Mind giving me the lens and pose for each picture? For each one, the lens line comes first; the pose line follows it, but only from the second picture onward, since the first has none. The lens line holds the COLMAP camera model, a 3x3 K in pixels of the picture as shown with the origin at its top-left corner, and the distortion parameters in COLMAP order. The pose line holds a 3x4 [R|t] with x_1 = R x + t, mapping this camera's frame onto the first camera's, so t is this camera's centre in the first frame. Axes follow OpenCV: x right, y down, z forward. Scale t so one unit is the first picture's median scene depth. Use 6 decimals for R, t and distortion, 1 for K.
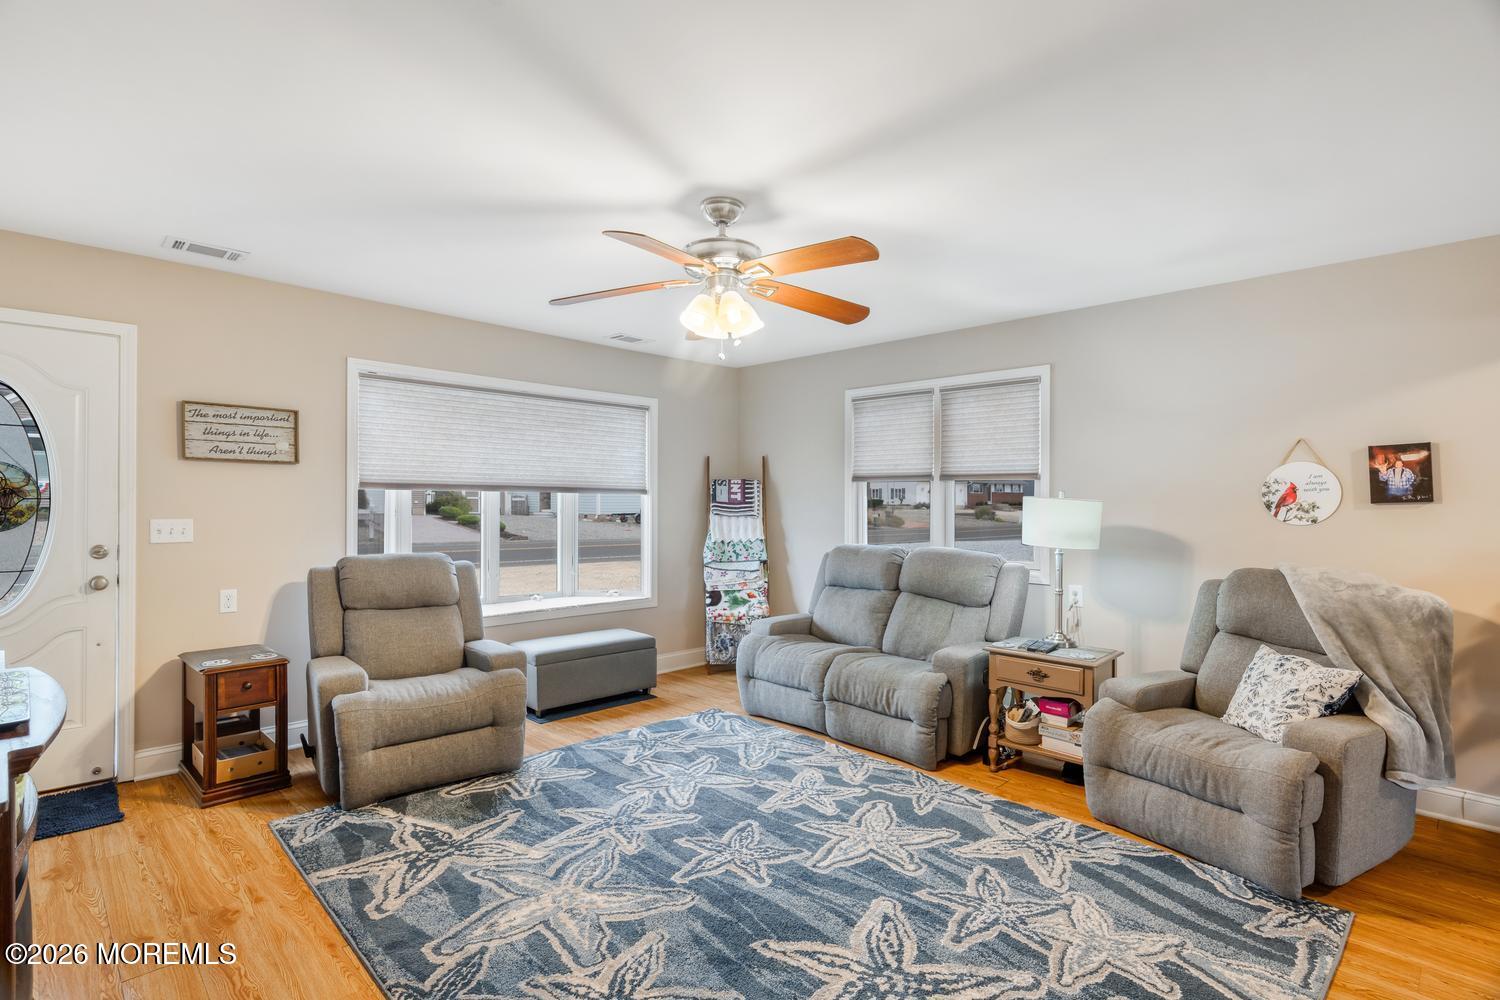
lens RADIAL K [[719.8, 0, 747.6], [0, 719.8, 498.6], [0, 0, 1]] dist [0.004672, 0.000426]
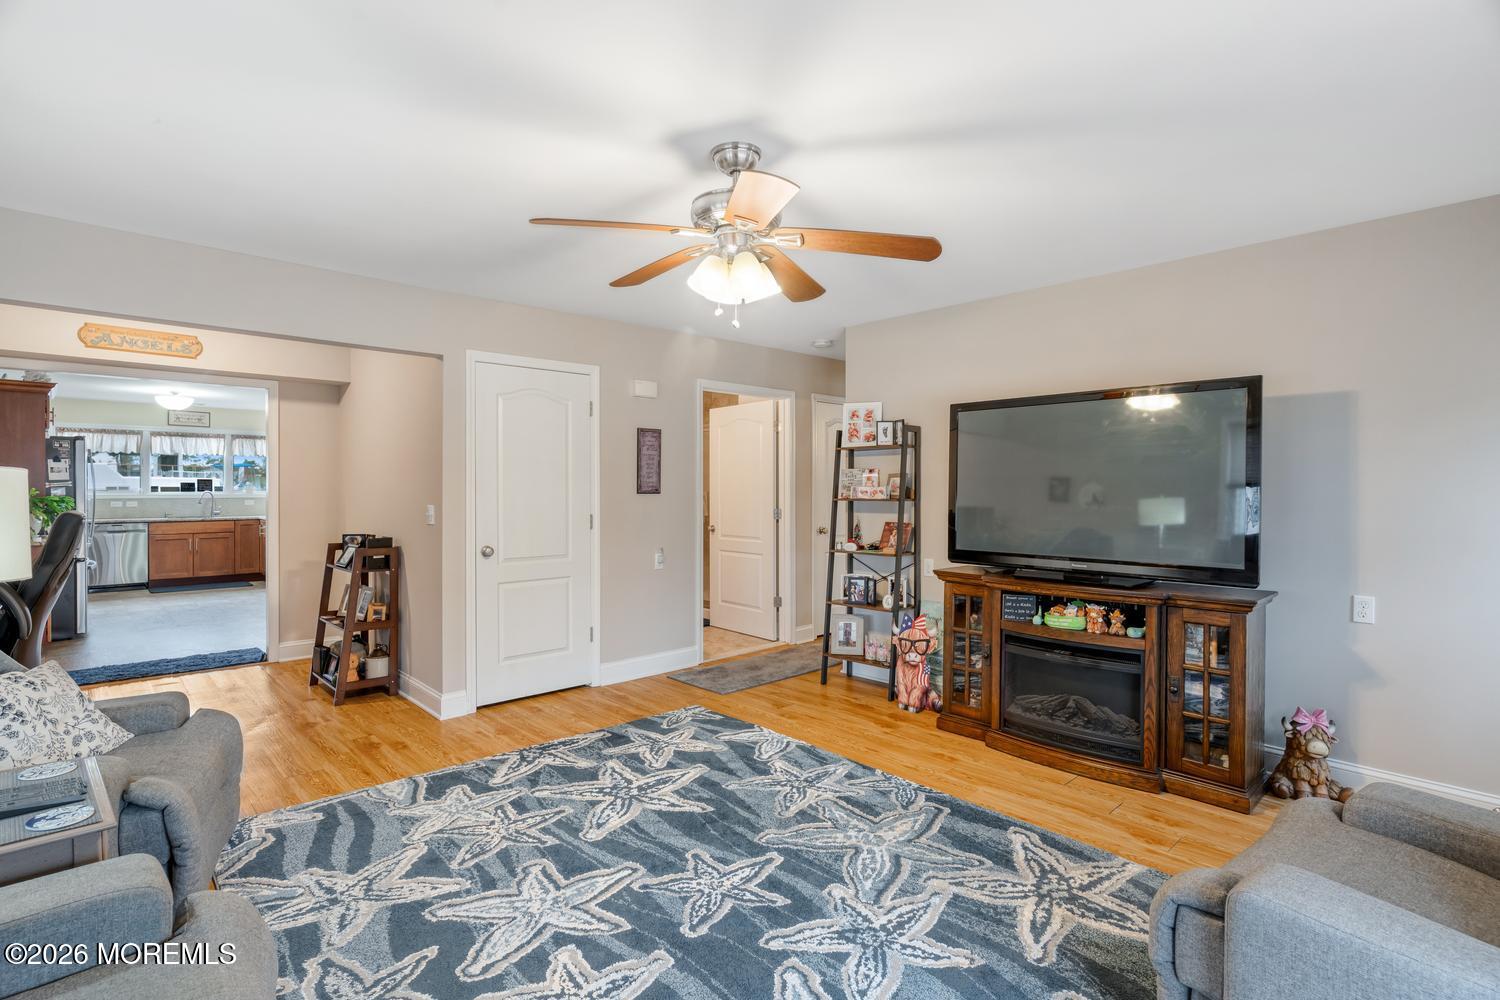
lens RADIAL K [[719.8, 0, 747.6], [0, 719.8, 498.6], [0, 0, 1]] dist [0.004672, 0.000426]
pose [[-0.999308, -0.013312, 0.034723, -0.073254], [-0.012949, 0.999859, 0.010651, 0.007975], [-0.034860, 0.010194, -0.999340, 1.752755]]
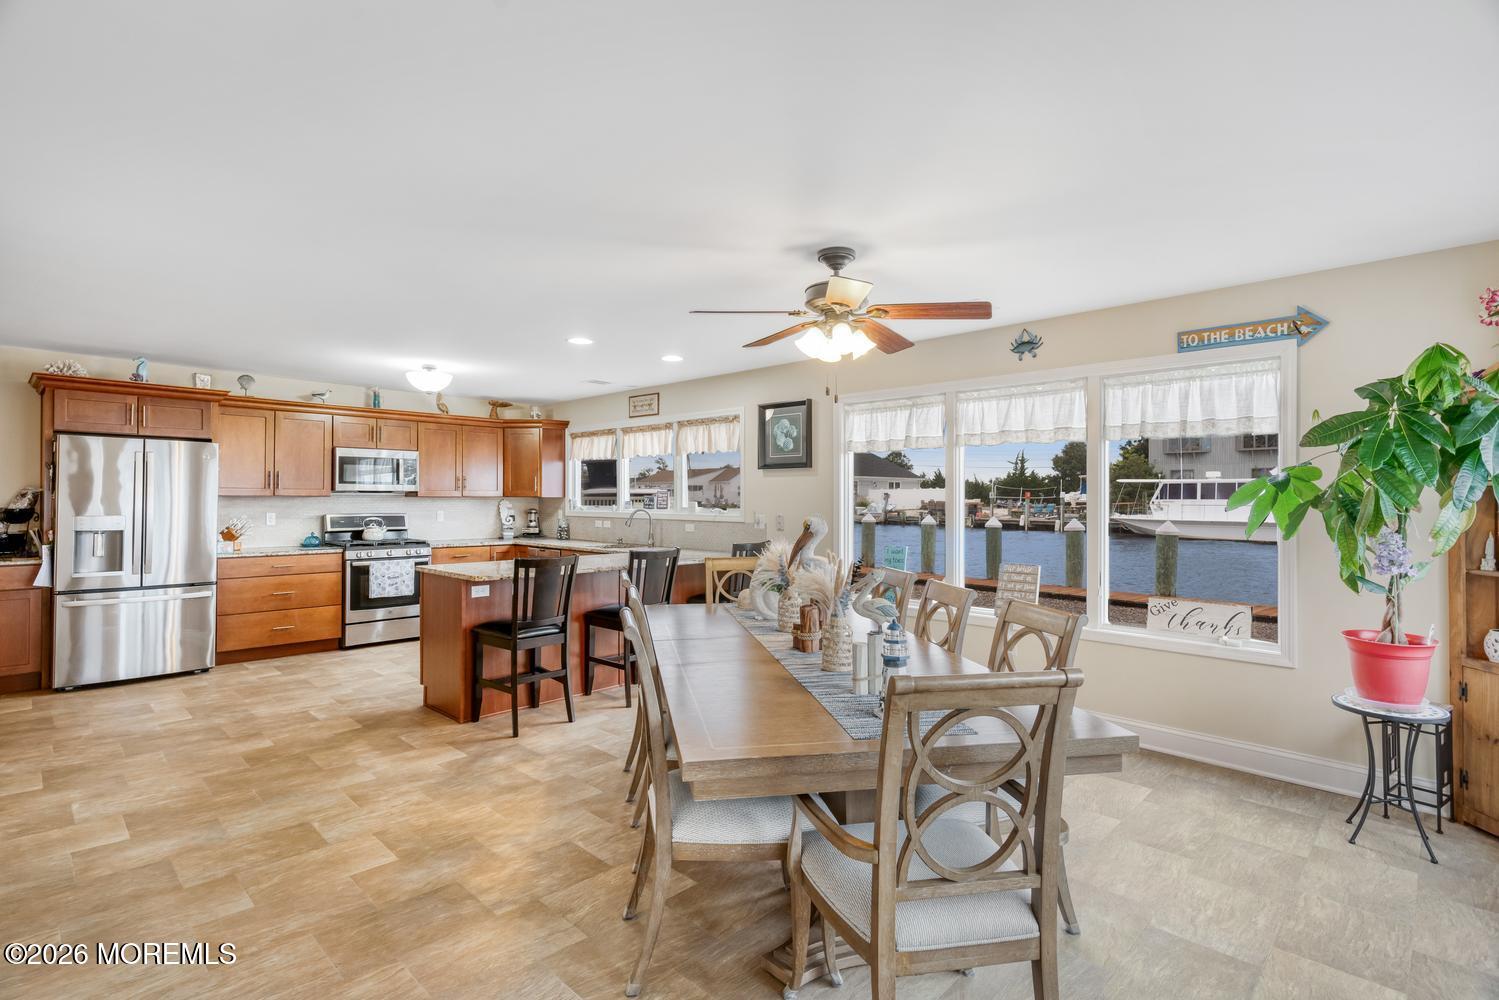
lens RADIAL K [[723.6, 0, 754.3], [0, 723.6, 497.7], [0, 0, 1]] dist [-0.003182, 0.000273]
pose [[-0.011985, -0.006104, 0.999910, 0.303573], [-0.009820, 0.999934, 0.005987, -0.011375], [-0.999880, -0.009748, -0.012044, -2.212095]]
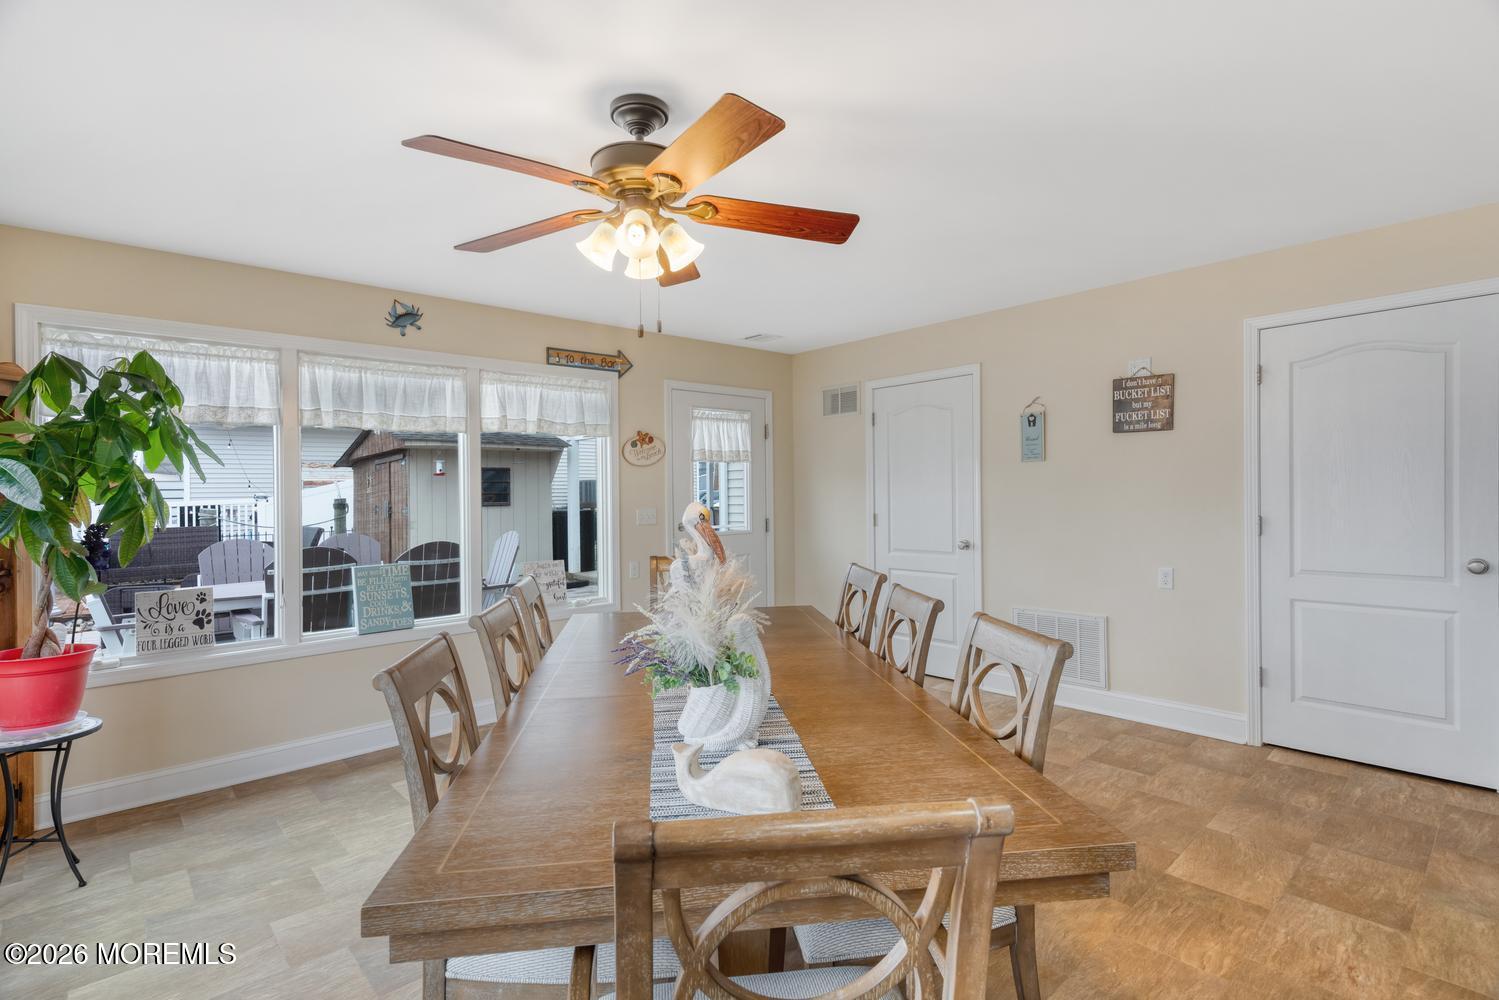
lens RADIAL K [[724.0, 0, 744.4], [0, 724.0, 492.7], [0, 0, 1]] dist [-0.001421, 0.000920]
pose [[-0.056852, -0.010059, -0.998332, 2.250731], [0.021456, 0.999706, -0.011294, 0.017847], [0.998152, -0.022063, -0.056619, -2.206570]]
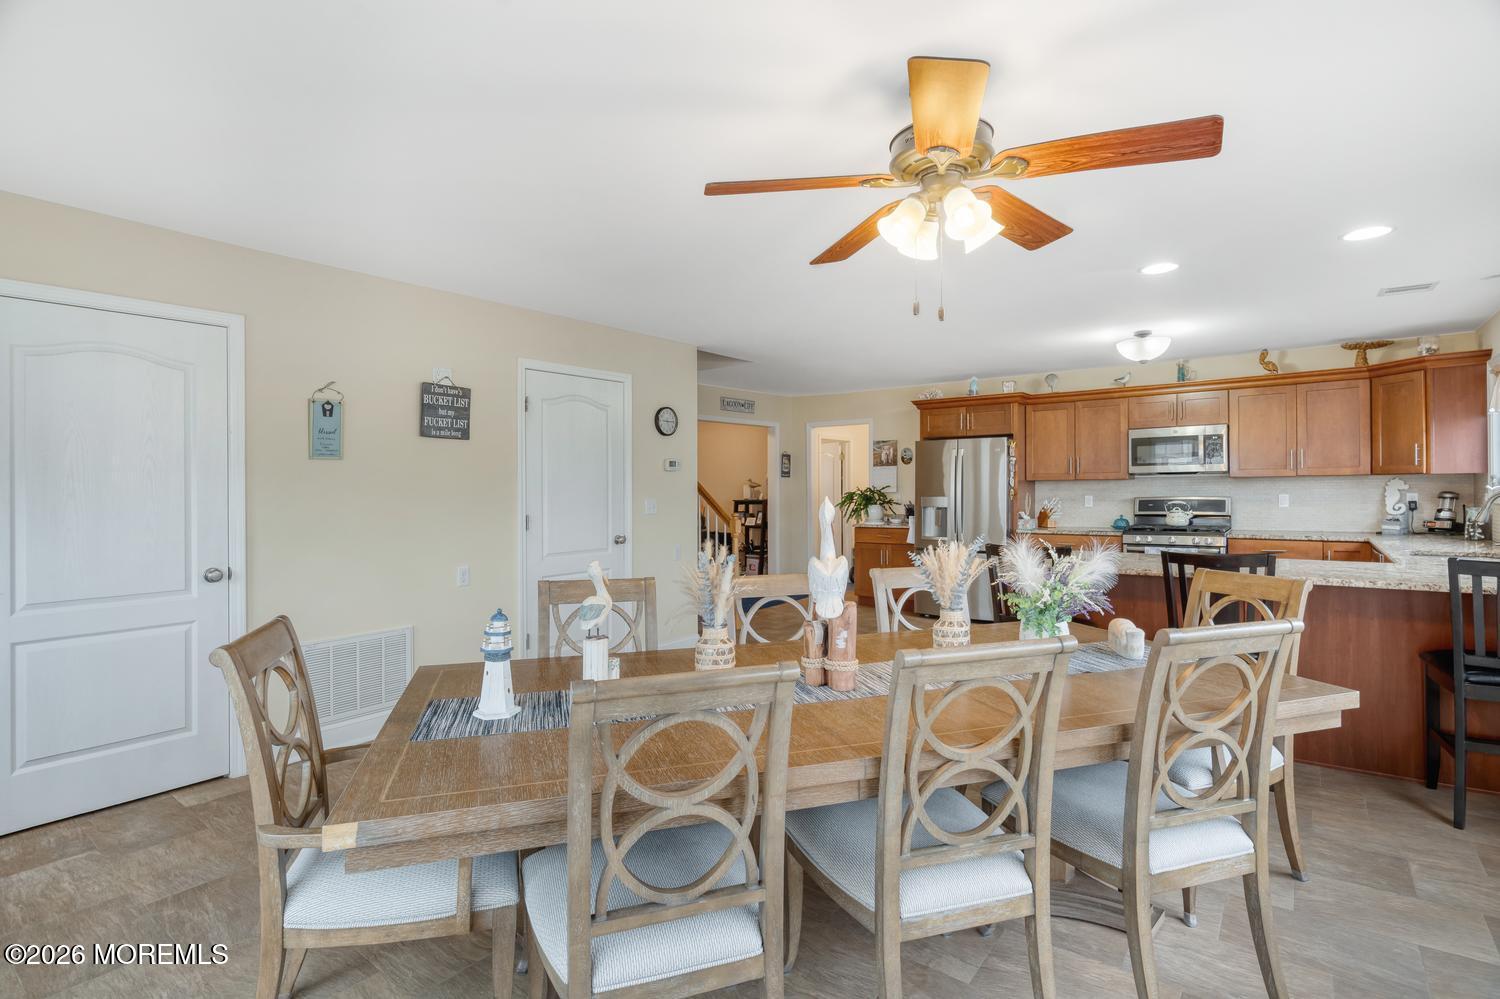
lens RADIAL K [[719.8, 0, 747.6], [0, 719.8, 498.1], [0, 0, 1]] dist [0.004672, 0.000426]
pose [[0.992069, -0.021782, 0.123790, 1.187485], [0.019386, 0.999601, 0.020524, 0.001672], [-0.124188, -0.017962, 0.992096, -3.057385]]
